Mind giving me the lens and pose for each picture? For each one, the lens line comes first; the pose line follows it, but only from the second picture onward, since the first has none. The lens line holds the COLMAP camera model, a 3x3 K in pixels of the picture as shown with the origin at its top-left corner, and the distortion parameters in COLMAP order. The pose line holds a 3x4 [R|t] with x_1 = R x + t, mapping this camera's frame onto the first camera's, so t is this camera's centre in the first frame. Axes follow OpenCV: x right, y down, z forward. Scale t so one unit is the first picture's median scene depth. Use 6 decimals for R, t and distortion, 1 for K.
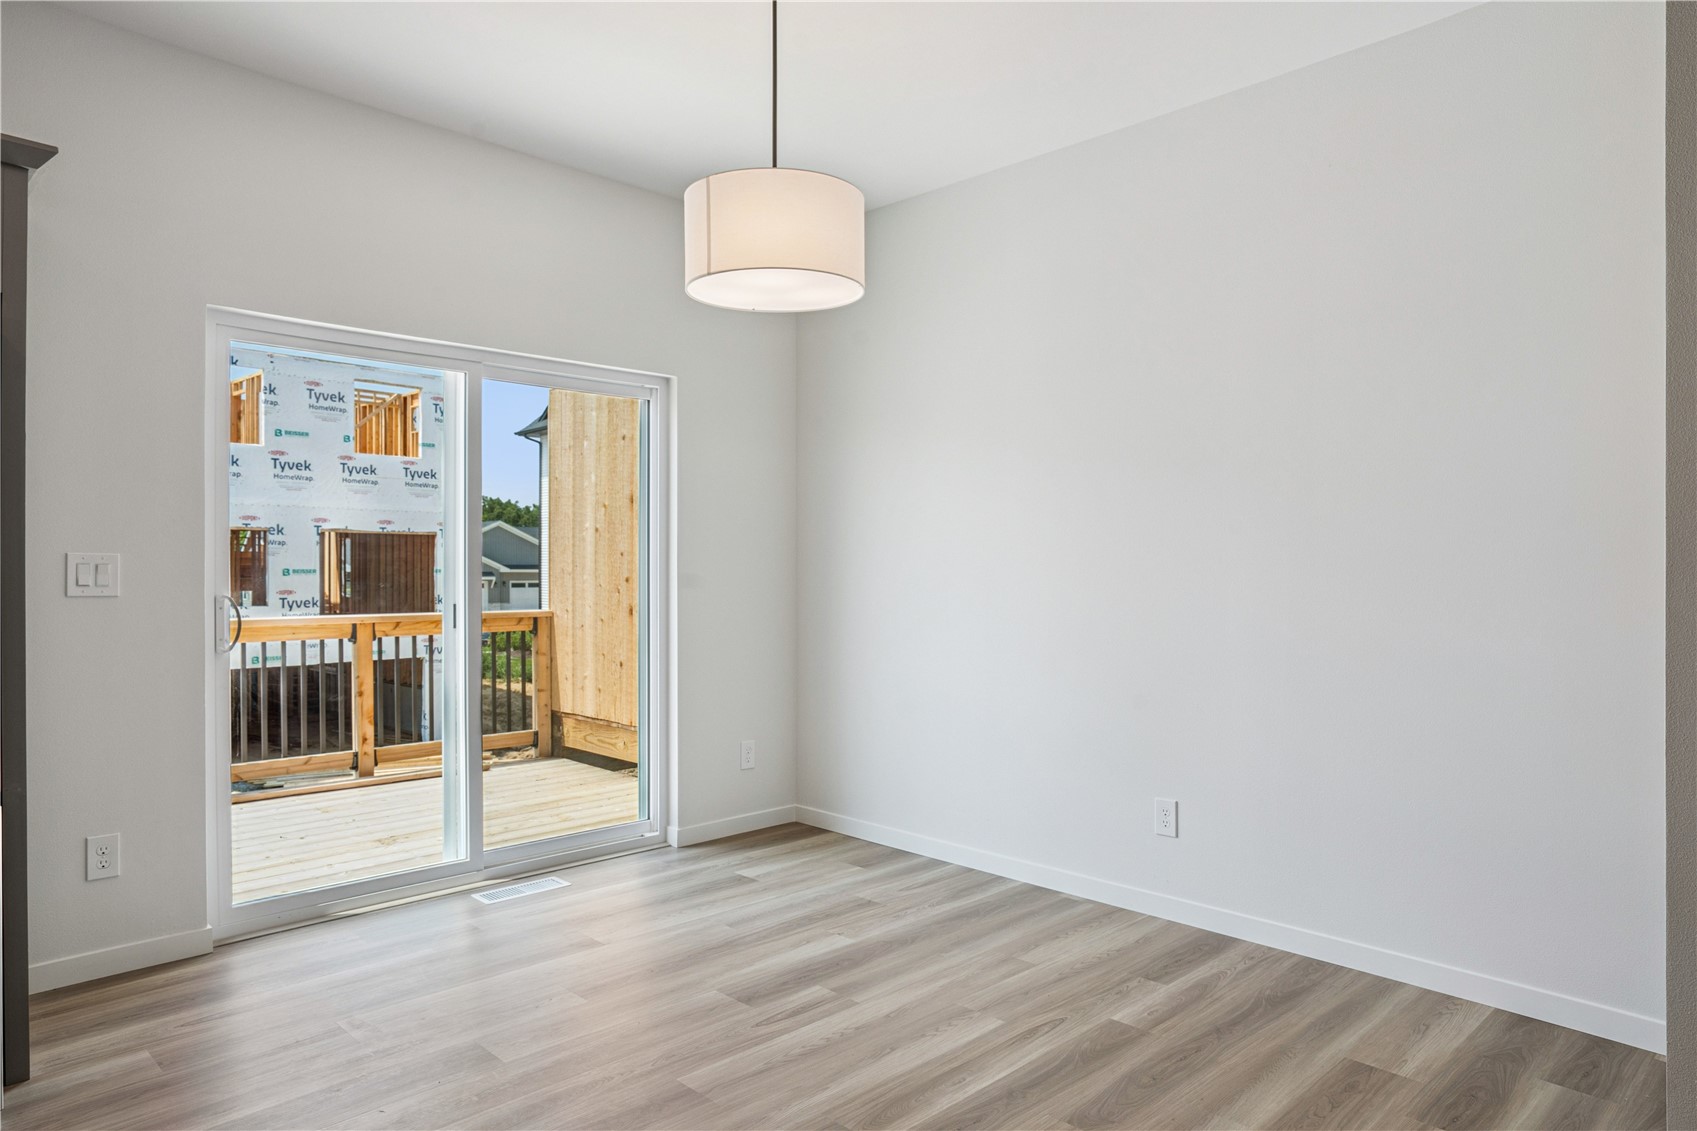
lens RADIAL K [[1090.7, 0, 847.6], [0, 1090.7, 565.8], [0, 0, 1]] dist [0.004268, -0.000053]
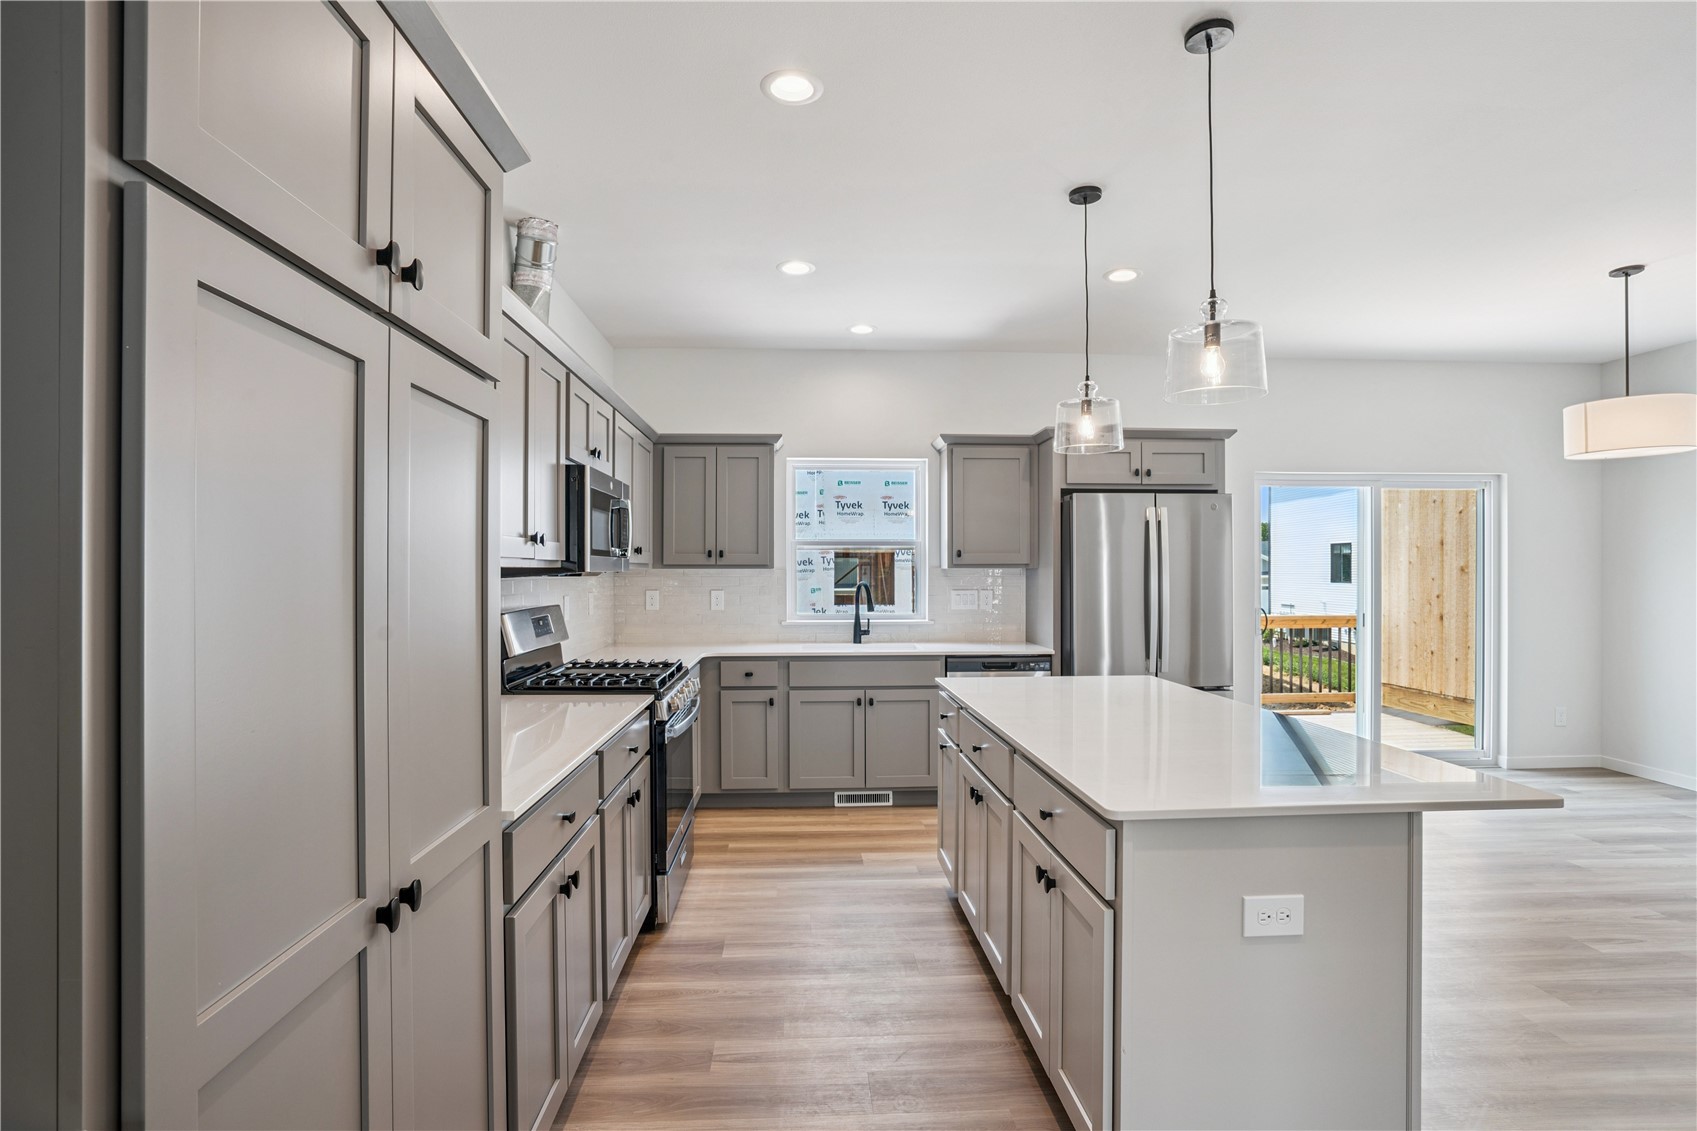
lens RADIAL K [[832.7, 0, 842.5], [0, 832.7, 567.2], [0, 0, 1]] dist [-0.041156, 0.015895]
pose [[0.739700, -0.008995, -0.672876, -0.050672], [0.005484, 0.999958, -0.007339, -0.023219], [0.672914, 0.001738, 0.739719, -0.378531]]
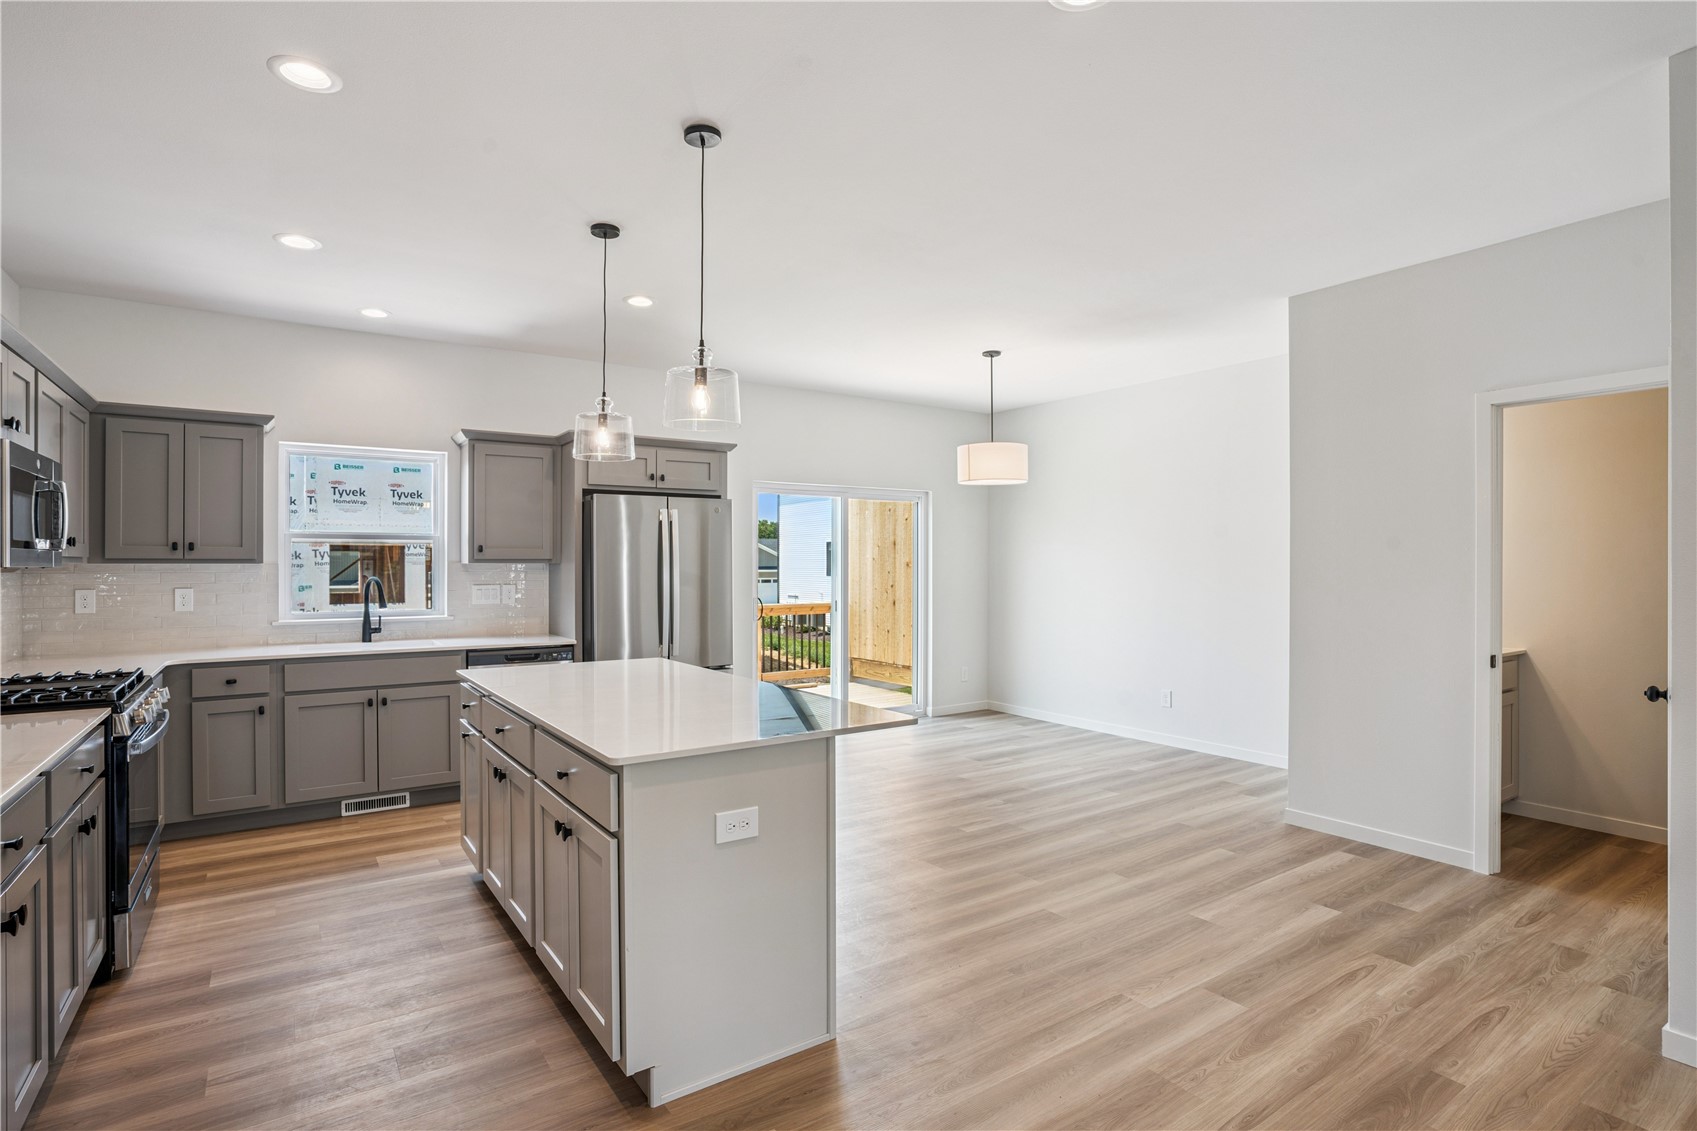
lens RADIAL K [[832.7, 0, 839.7], [0, 832.7, 565.2], [0, 0, 1]] dist [-0.041156, 0.015895]
pose [[0.982324, -0.006690, -0.187068, -0.021814], [0.006788, 0.999977, -0.000115, -0.023111], [0.187064, -0.001157, 0.982347, -0.422310]]
